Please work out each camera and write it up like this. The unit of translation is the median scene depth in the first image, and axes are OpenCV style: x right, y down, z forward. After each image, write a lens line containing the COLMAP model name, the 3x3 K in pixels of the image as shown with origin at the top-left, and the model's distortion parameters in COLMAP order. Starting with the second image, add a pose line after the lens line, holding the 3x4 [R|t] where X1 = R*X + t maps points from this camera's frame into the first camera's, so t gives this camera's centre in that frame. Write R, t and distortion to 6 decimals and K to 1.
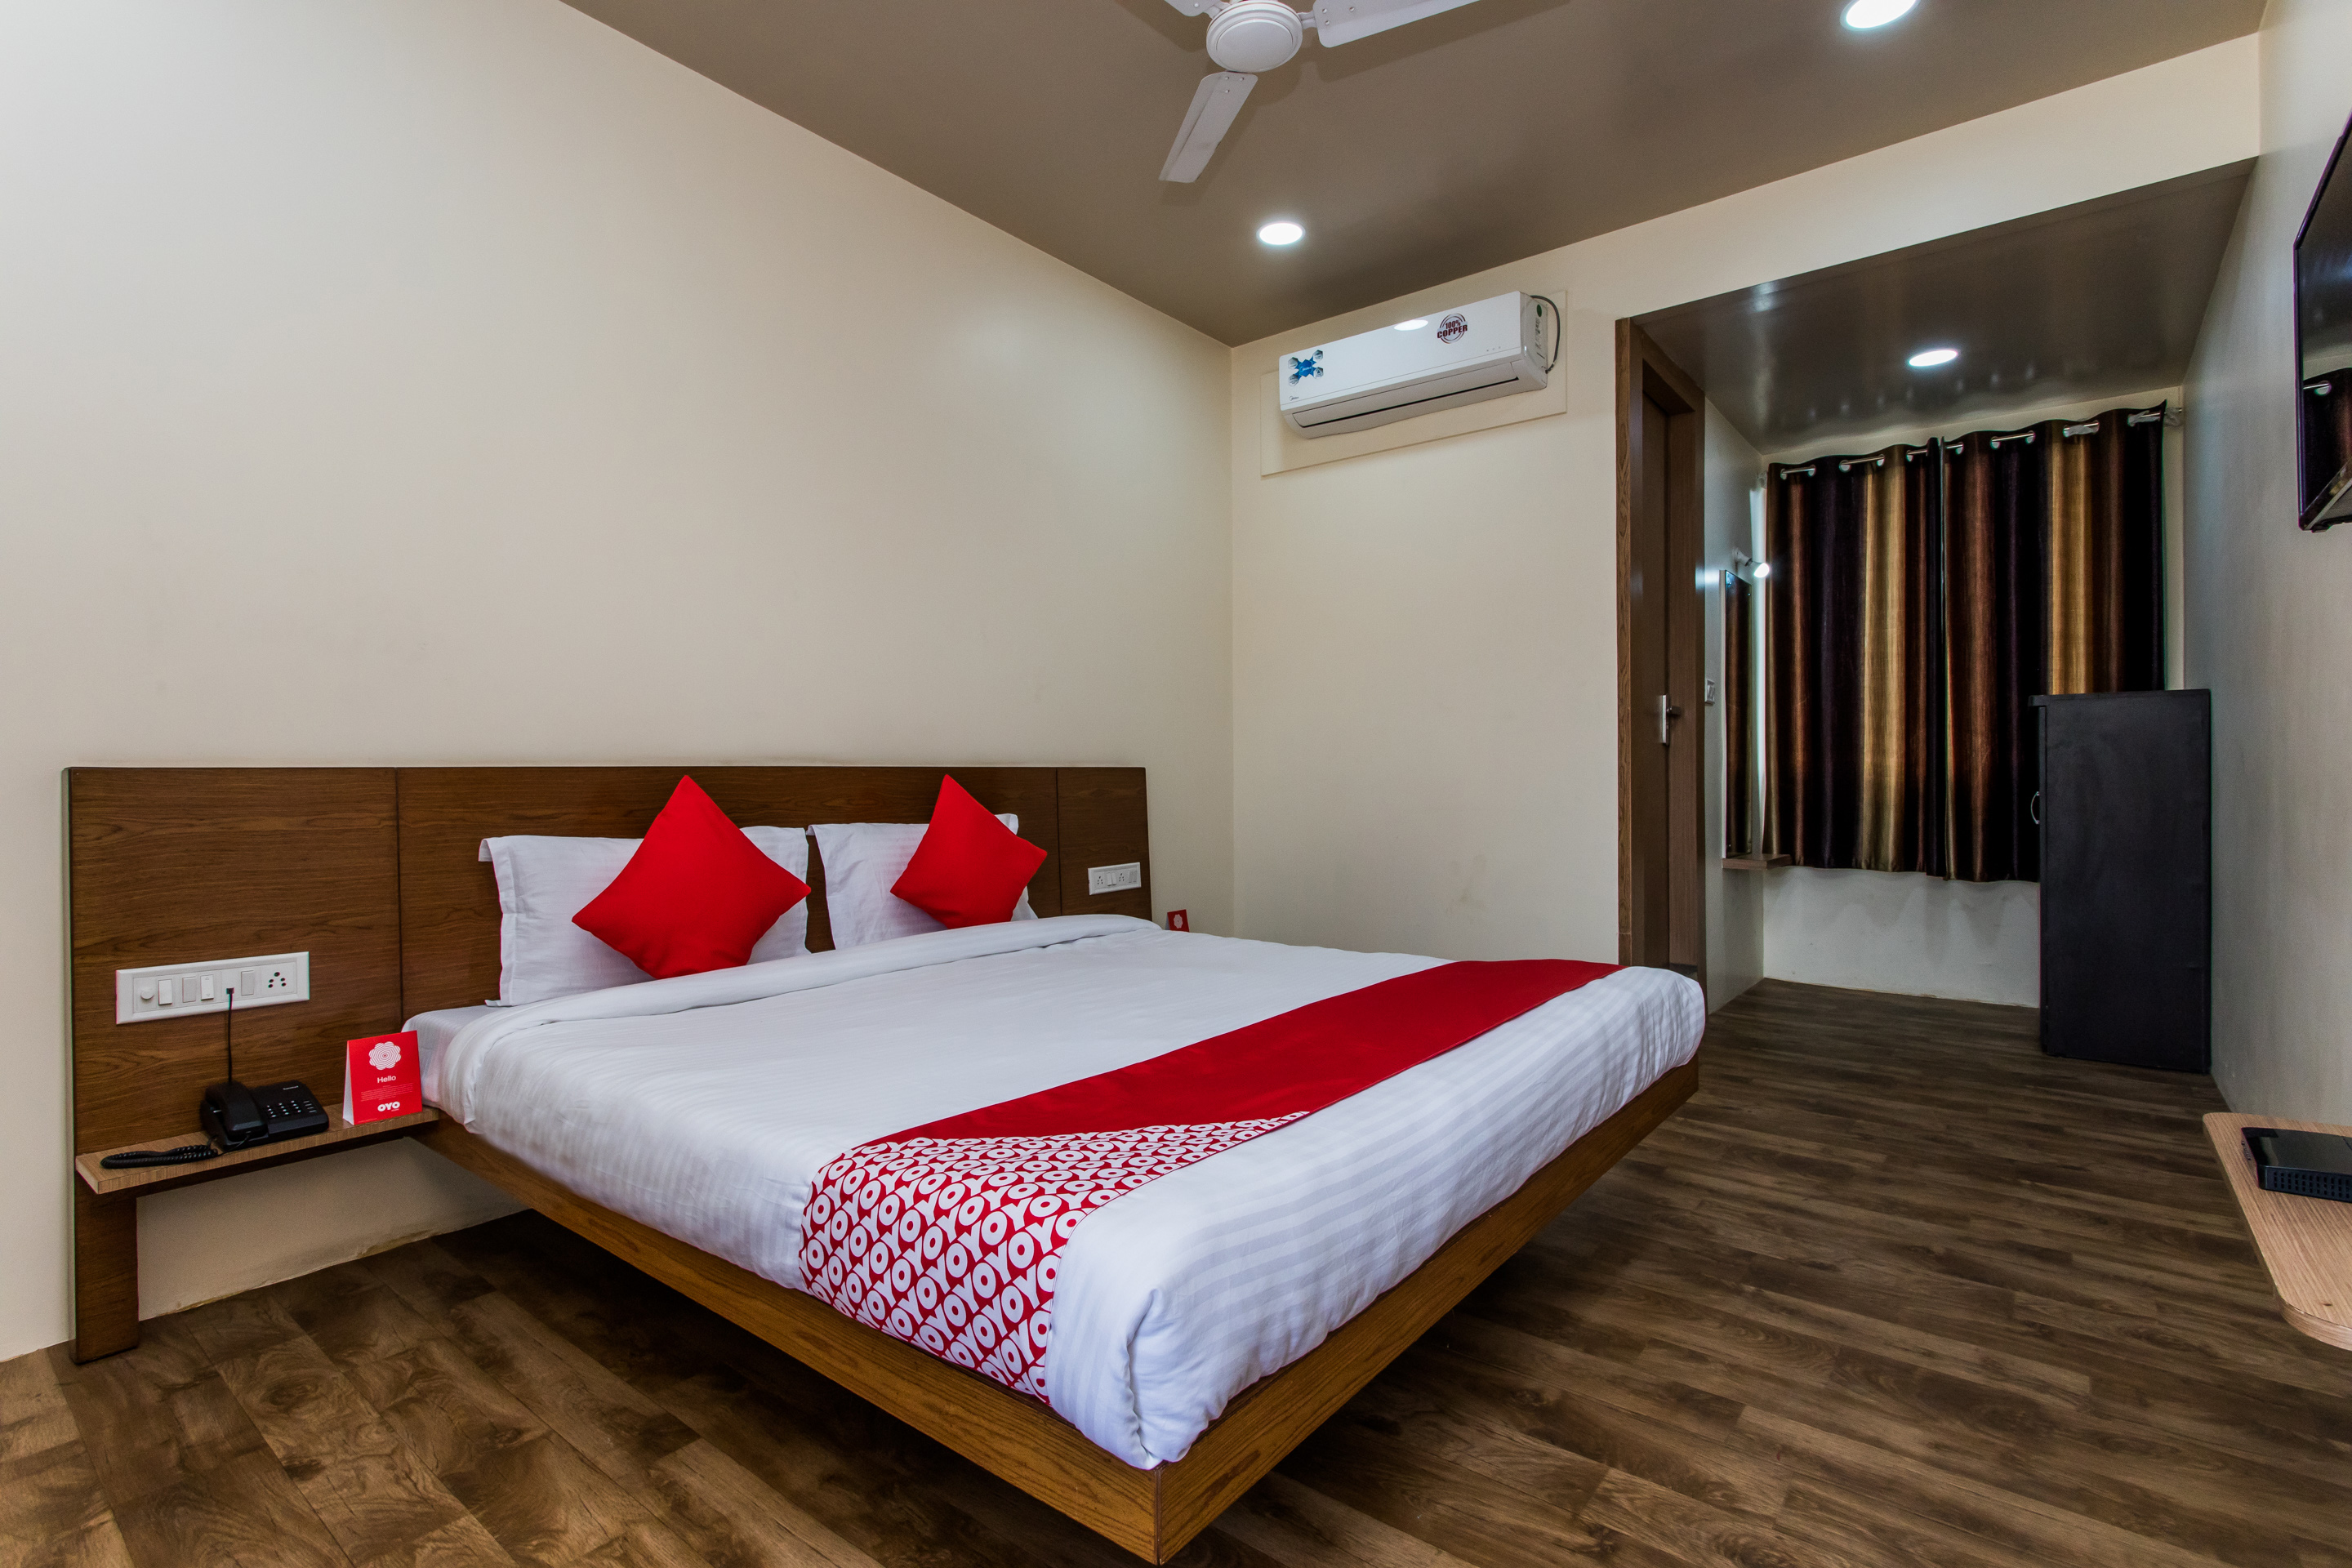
lens RADIAL K [[1104.8, 0, 1147.3], [0, 1104.8, 783.3], [0, 0, 1]] dist [0.001764, 0.000071]
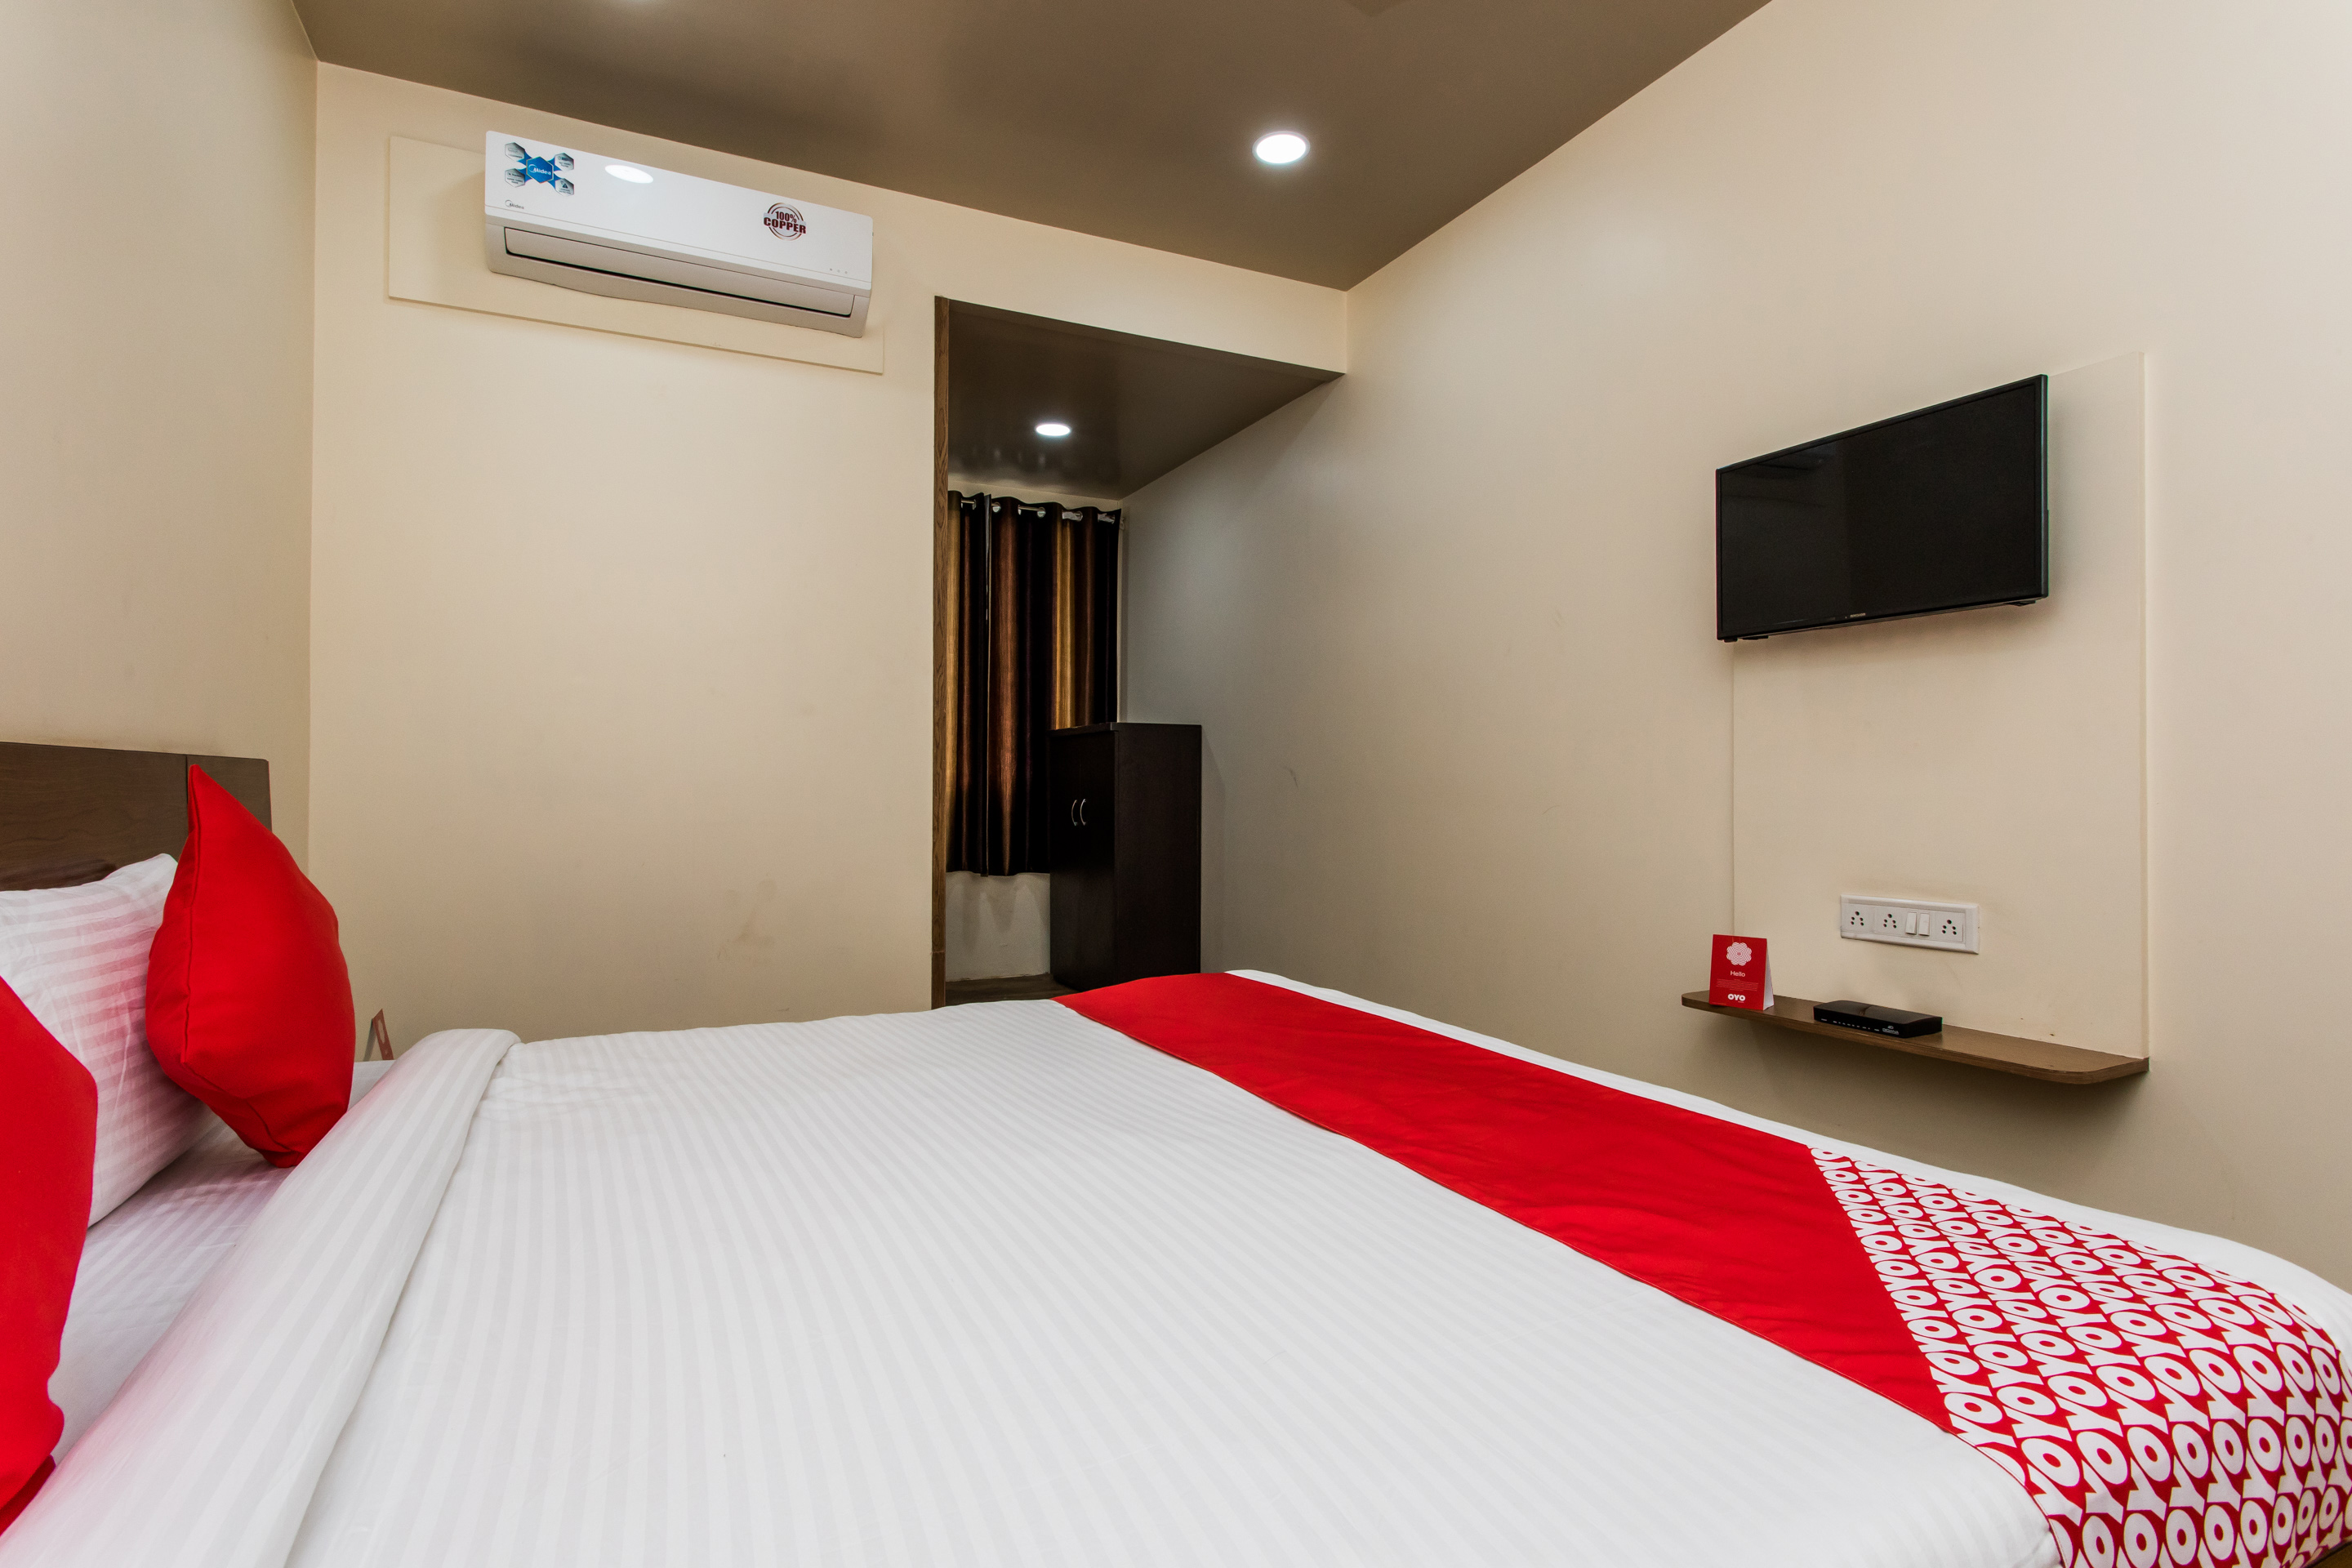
lens RADIAL K [[1128.4, 0, 1182.4], [0, 1128.4, 791.0], [0, 0, 1]] dist [0.003054, 0.000558]
pose [[0.423611, 0.000402, 0.905844, -1.073850], [0.002990, 0.999994, -0.001842, 0.004795], [-0.905839, 0.003489, 0.423607, 1.251045]]
